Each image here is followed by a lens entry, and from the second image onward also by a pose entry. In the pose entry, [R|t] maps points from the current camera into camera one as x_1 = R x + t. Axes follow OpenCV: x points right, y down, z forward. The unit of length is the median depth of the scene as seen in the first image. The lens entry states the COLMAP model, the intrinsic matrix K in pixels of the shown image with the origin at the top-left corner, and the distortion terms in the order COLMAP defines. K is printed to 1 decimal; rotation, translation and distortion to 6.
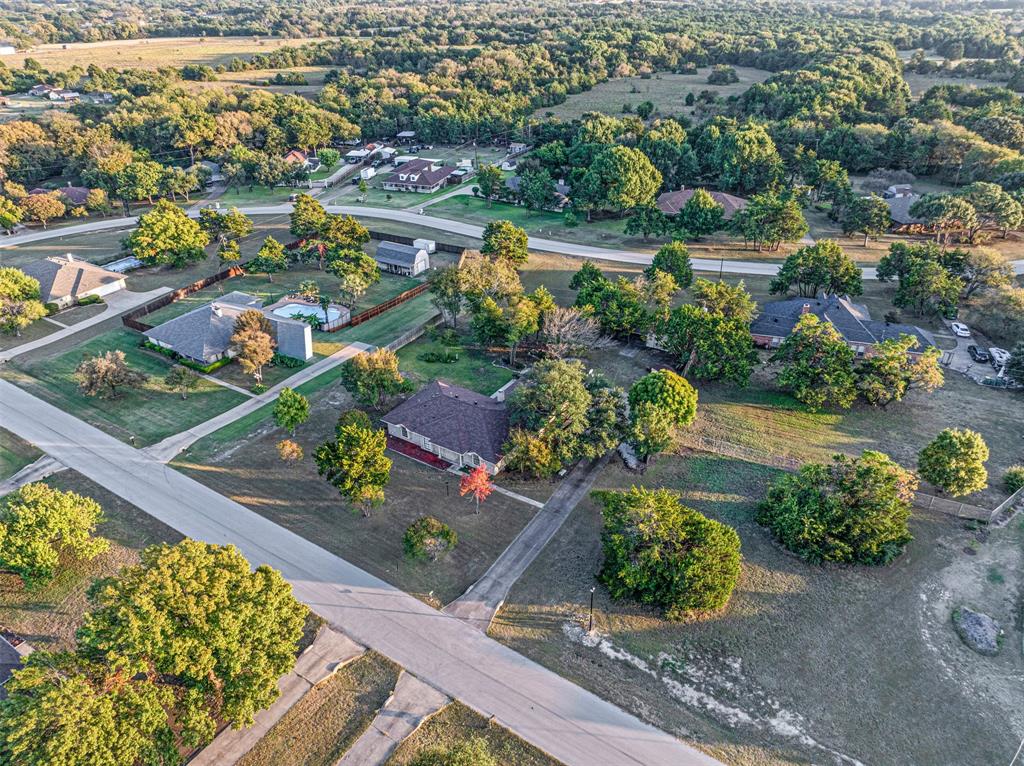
lens RADIAL K [[714.8, 0, 512.0], [0, 714.8, 383.0], [0, 0, 1]] dist [-0.039404, 0.010982]
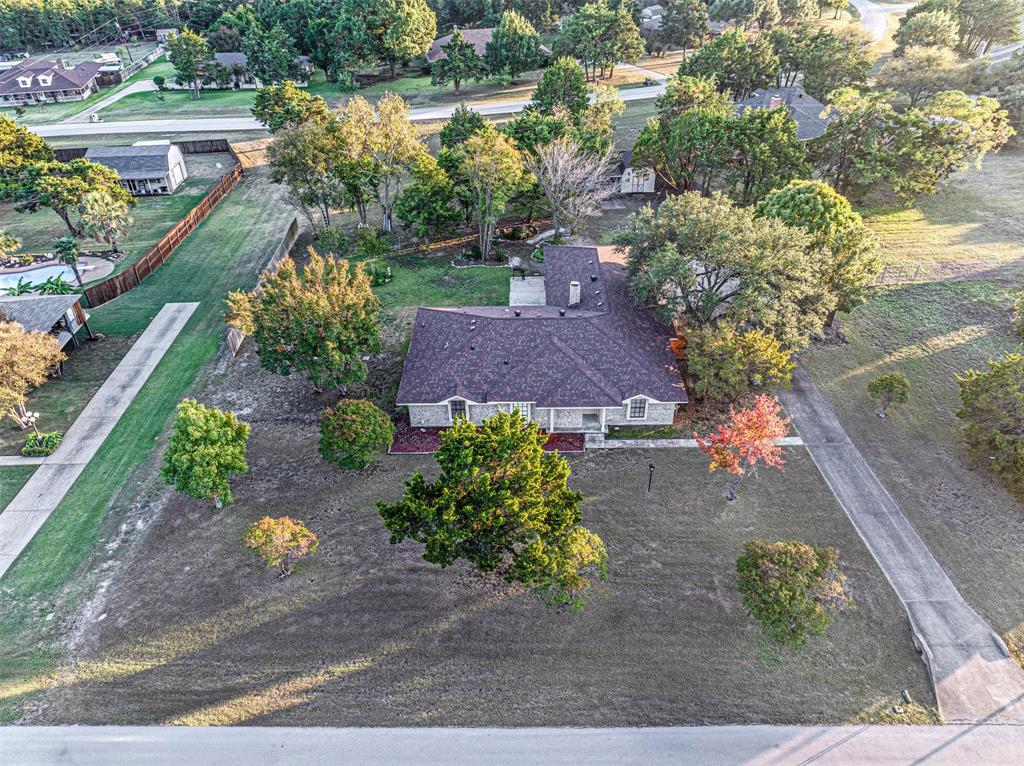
lens RADIAL K [[714.8, 0, 512.0], [0, 714.8, 383.0], [0, 0, 1]] dist [-0.039404, 0.010982]
pose [[0.842714, -0.317732, 0.434602, -0.431573], [0.278813, 0.948152, 0.152551, -0.018929], [-0.460540, -0.007385, 0.887608, 0.714000]]
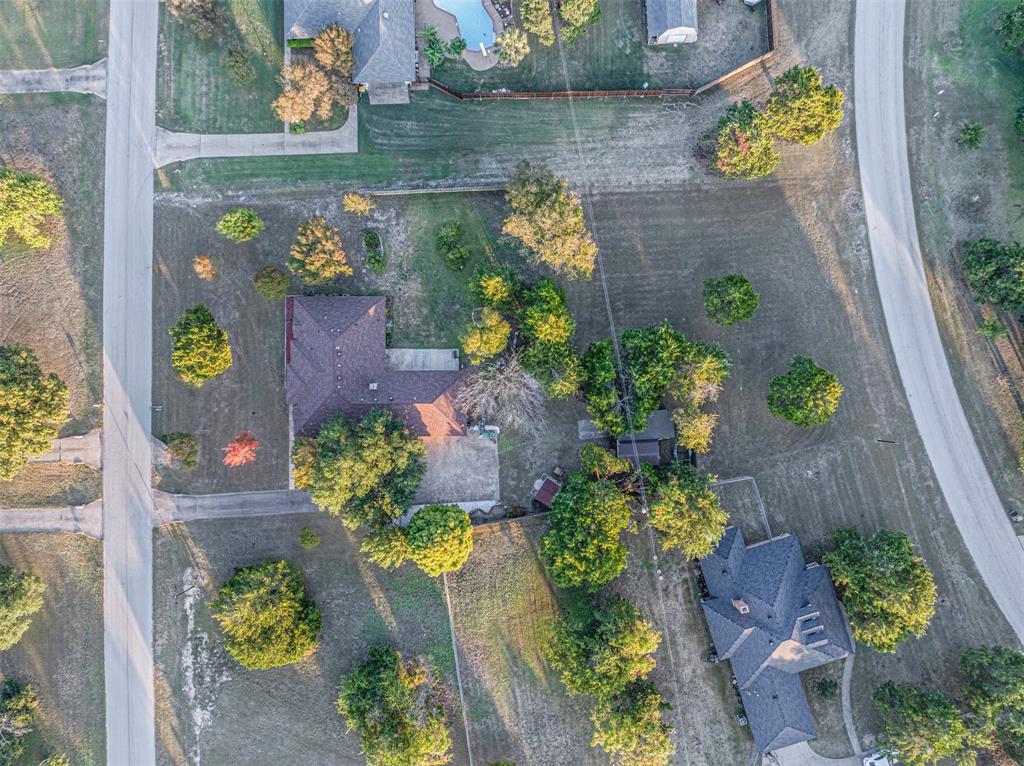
lens RADIAL K [[714.8, 0, 512.0], [0, 714.8, 383.0], [0, 0, 1]] dist [-0.039404, 0.010982]
pose [[0.549196, 0.835471, -0.019295, 0.138255], [-0.403233, 0.285147, 0.869537, -1.209352], [0.731974, -0.469766, 0.493491, 0.896082]]
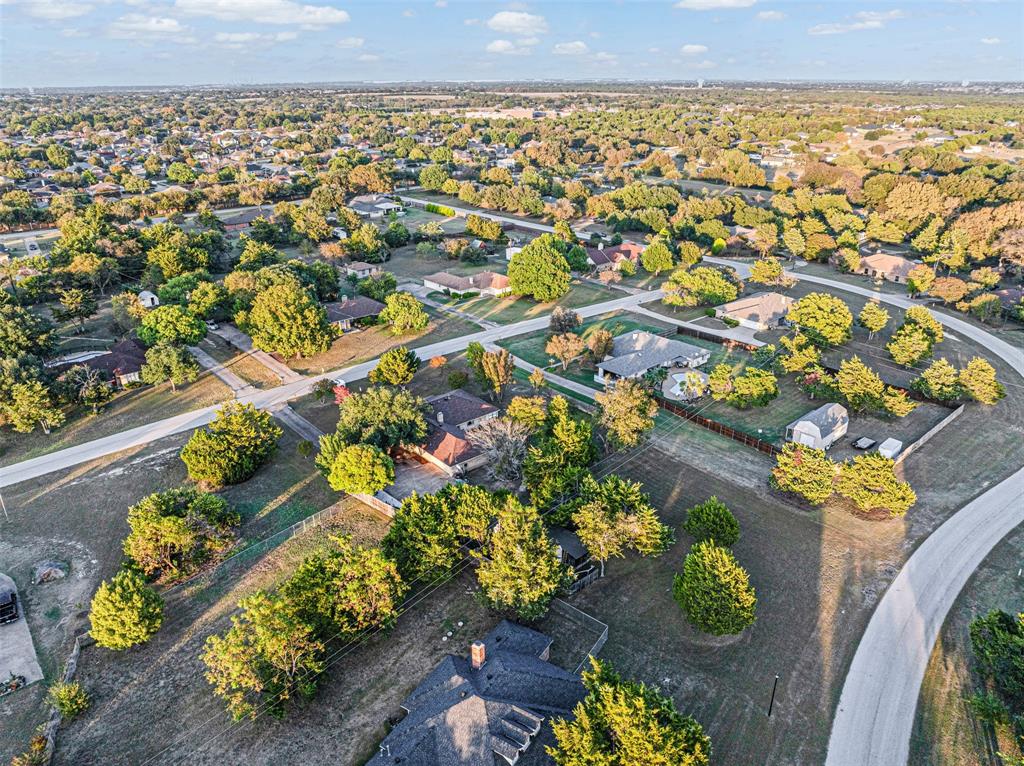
lens RADIAL K [[714.8, 0, 512.0], [0, 714.8, 383.0], [0, 0, 1]] dist [-0.039404, 0.010982]
pose [[-0.286181, 0.394800, -0.873060, 1.365332], [-0.479211, 0.730054, 0.487213, -0.936779], [0.829733, 0.557812, -0.019735, 1.477952]]
